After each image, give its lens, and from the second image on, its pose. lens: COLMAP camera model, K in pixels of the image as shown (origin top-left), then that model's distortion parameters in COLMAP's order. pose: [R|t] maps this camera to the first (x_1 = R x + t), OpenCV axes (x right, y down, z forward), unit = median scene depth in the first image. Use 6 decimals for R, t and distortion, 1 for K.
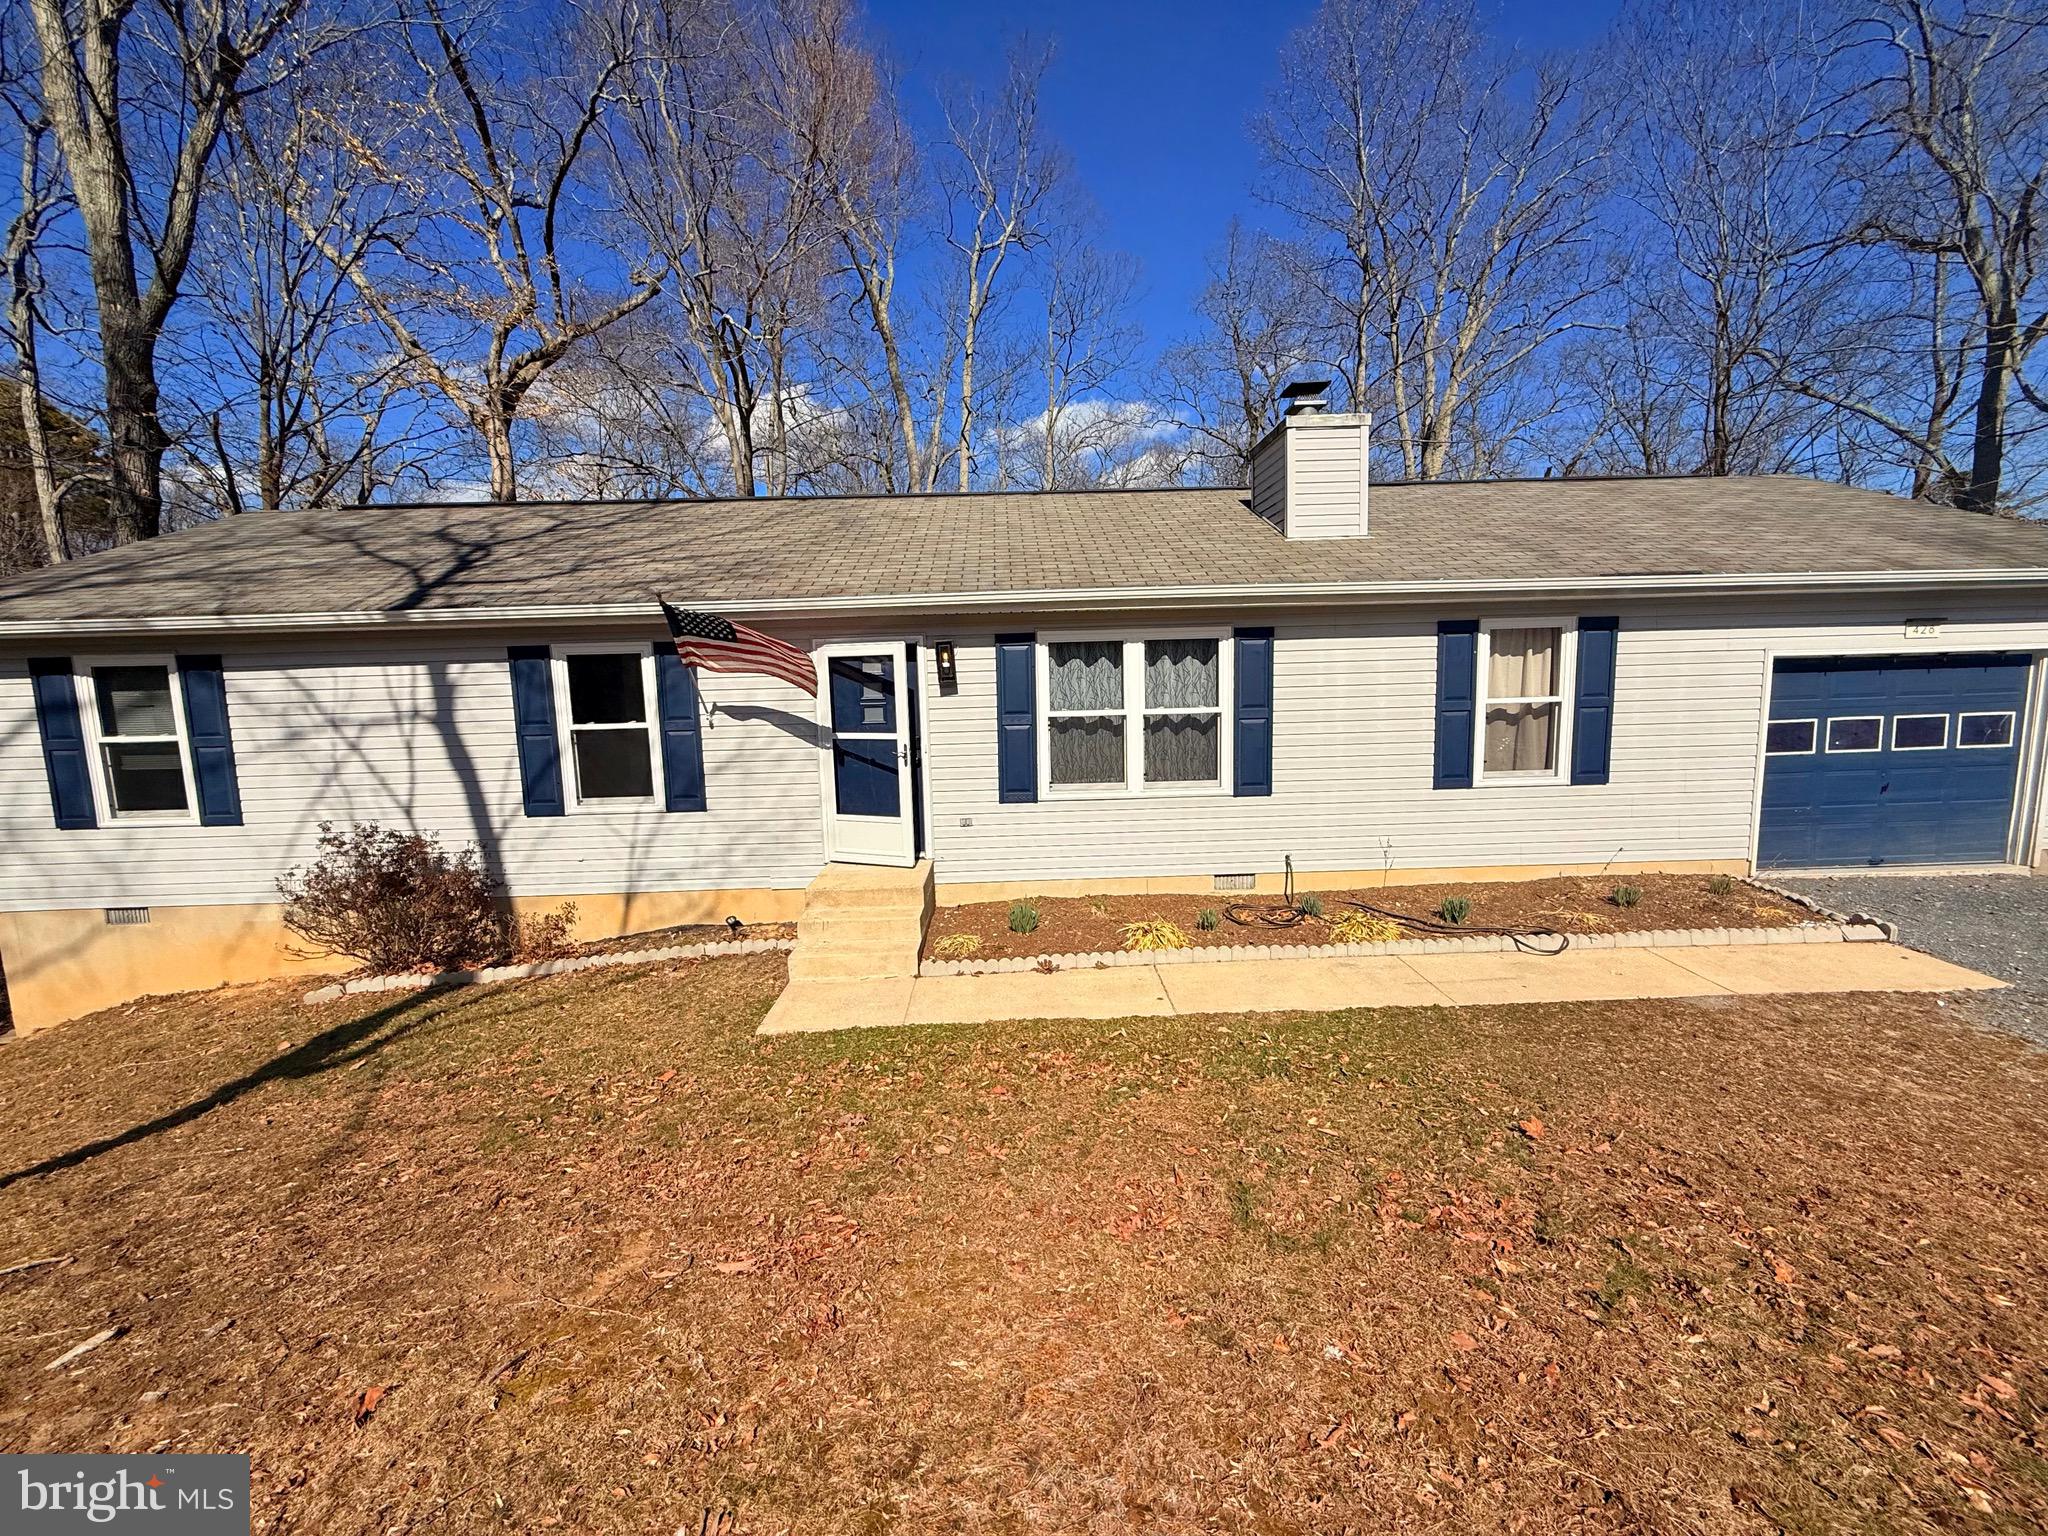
lens RADIAL K [[816.3, 0, 1023.6], [0, 816.3, 763.1], [0, 0, 1]] dist [-0.001191, 0.000289]
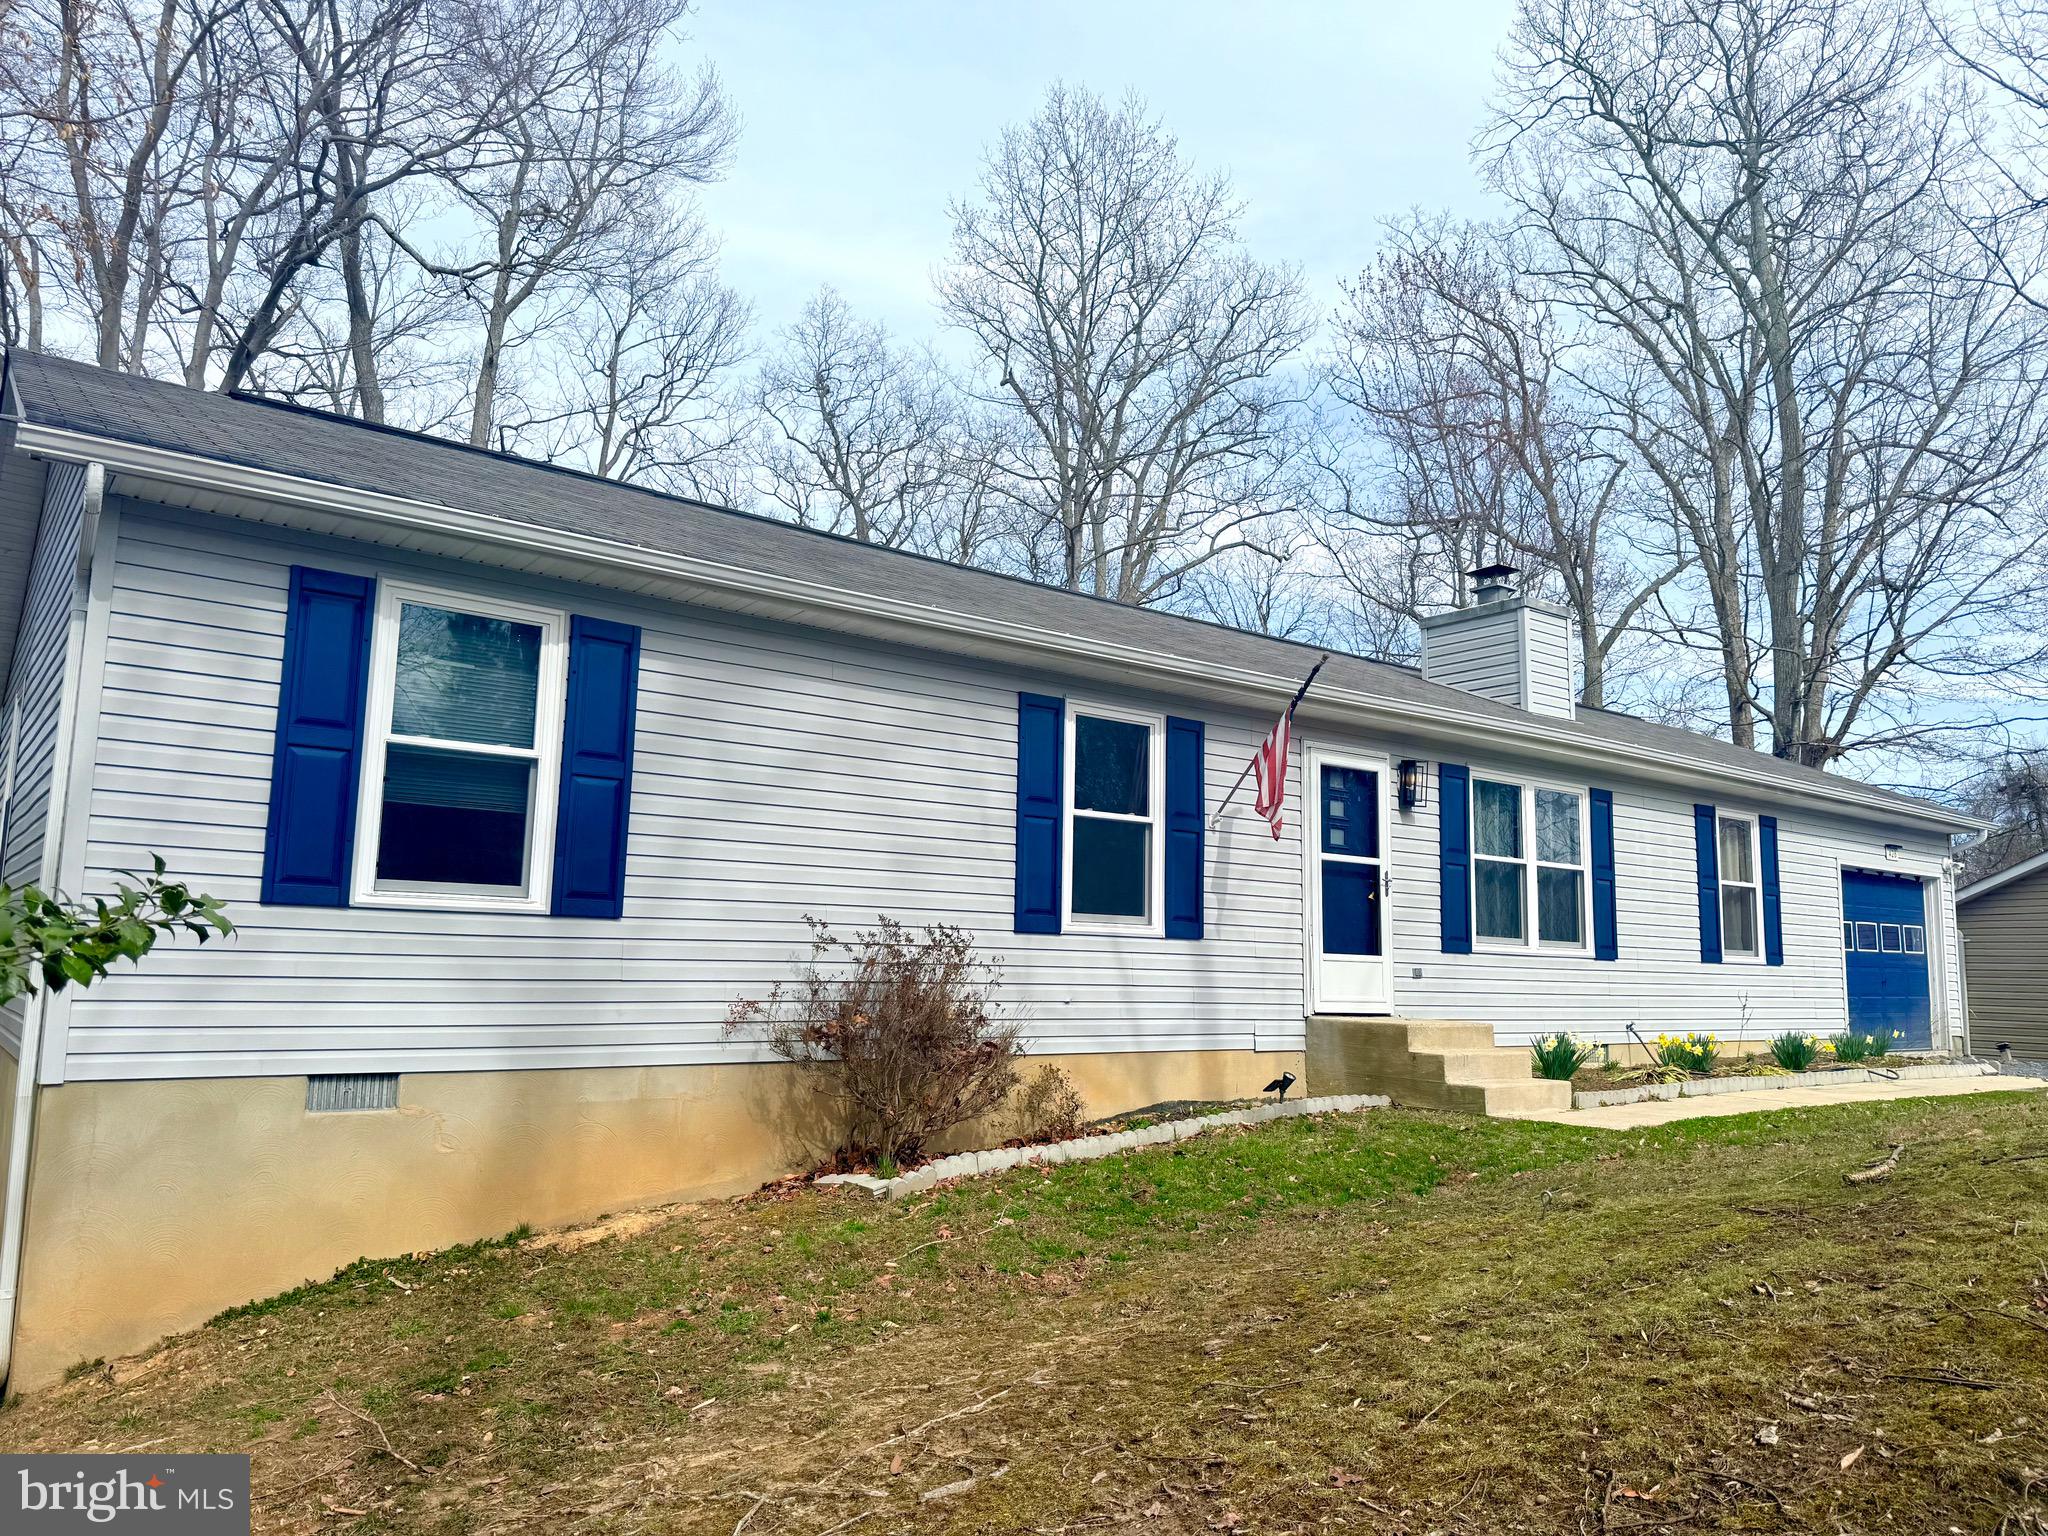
lens RADIAL K [[1464.7, 0, 1026.7], [0, 1464.7, 765.6], [0, 0, 1]] dist [0.105559, 0.000439]
pose [[0.797444, 0.131654, 0.588855, -1.356933], [-0.094998, 0.991129, -0.092944, 0.039756], [-0.595868, 0.018177, 0.802877, -0.026369]]
